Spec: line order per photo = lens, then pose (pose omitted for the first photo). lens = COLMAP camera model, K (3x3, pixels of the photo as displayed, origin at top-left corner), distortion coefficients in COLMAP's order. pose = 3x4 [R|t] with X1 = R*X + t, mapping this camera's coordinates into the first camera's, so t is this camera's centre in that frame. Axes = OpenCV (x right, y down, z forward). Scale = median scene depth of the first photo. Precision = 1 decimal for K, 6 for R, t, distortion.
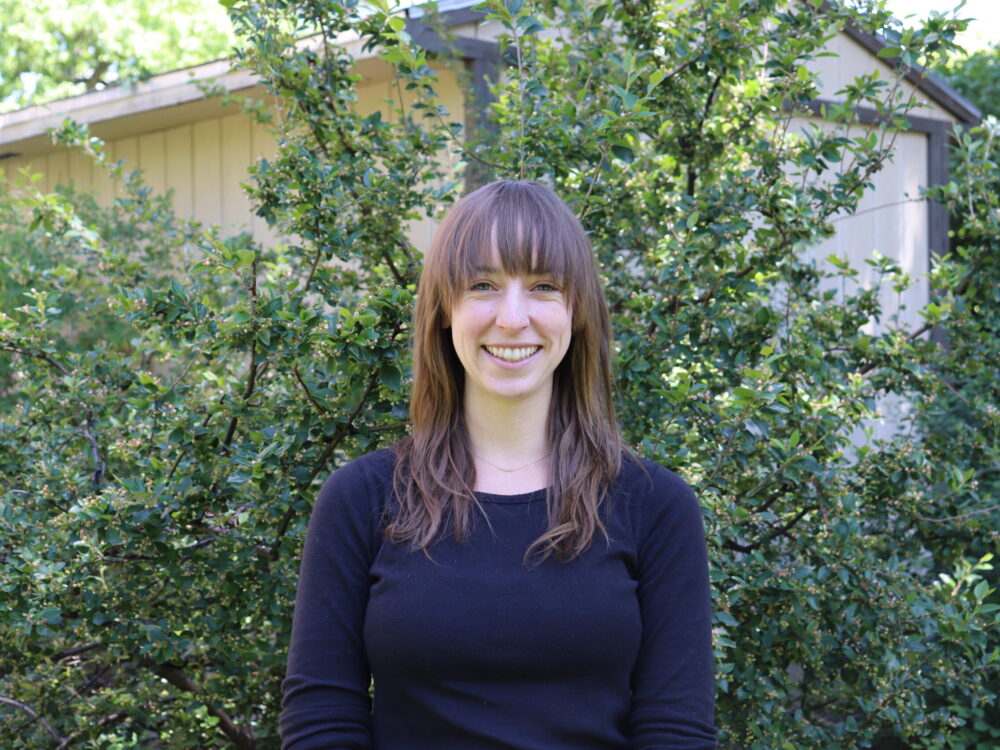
lens RADIAL K [[1538.8, 0, 498.3], [0, 1538.8, 373.8], [0, 0, 1]] dist [0.040233, 0.009529]
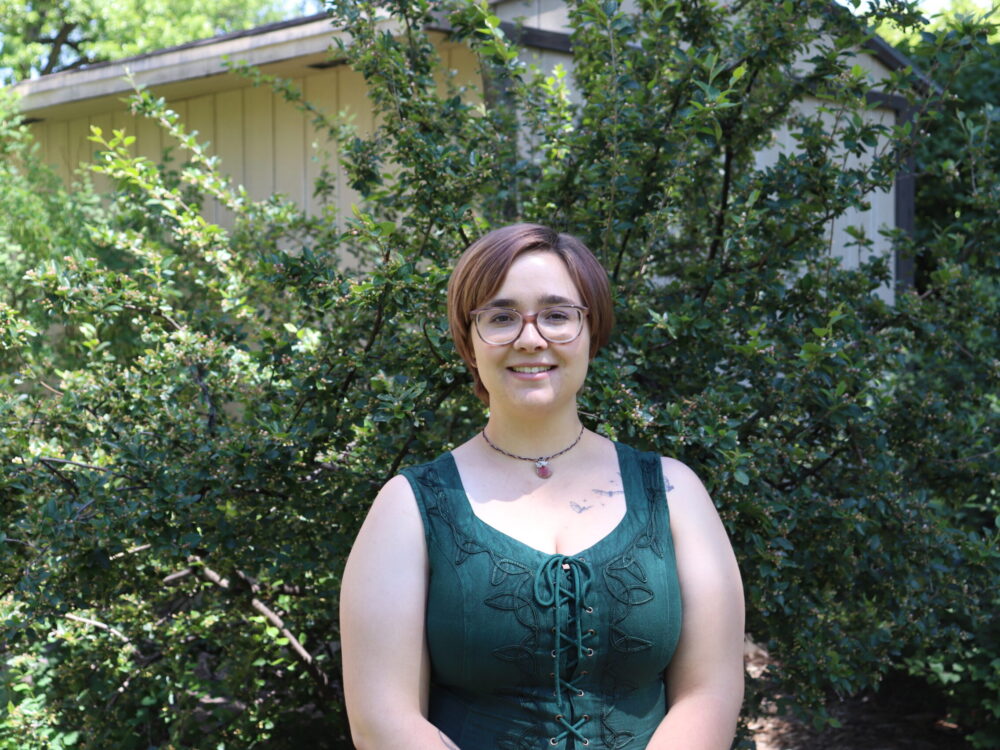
lens RADIAL K [[1489.8, 0, 500.0], [0, 1489.8, 375.0], [0, 0, 1]] dist [0.040377, 0.134614]
pose [[0.999383, 0.003489, 0.034962, -0.088202], [-0.004524, 0.999553, 0.029562, 0.000105], [-0.034843, -0.029702, 0.998951, -0.092256]]
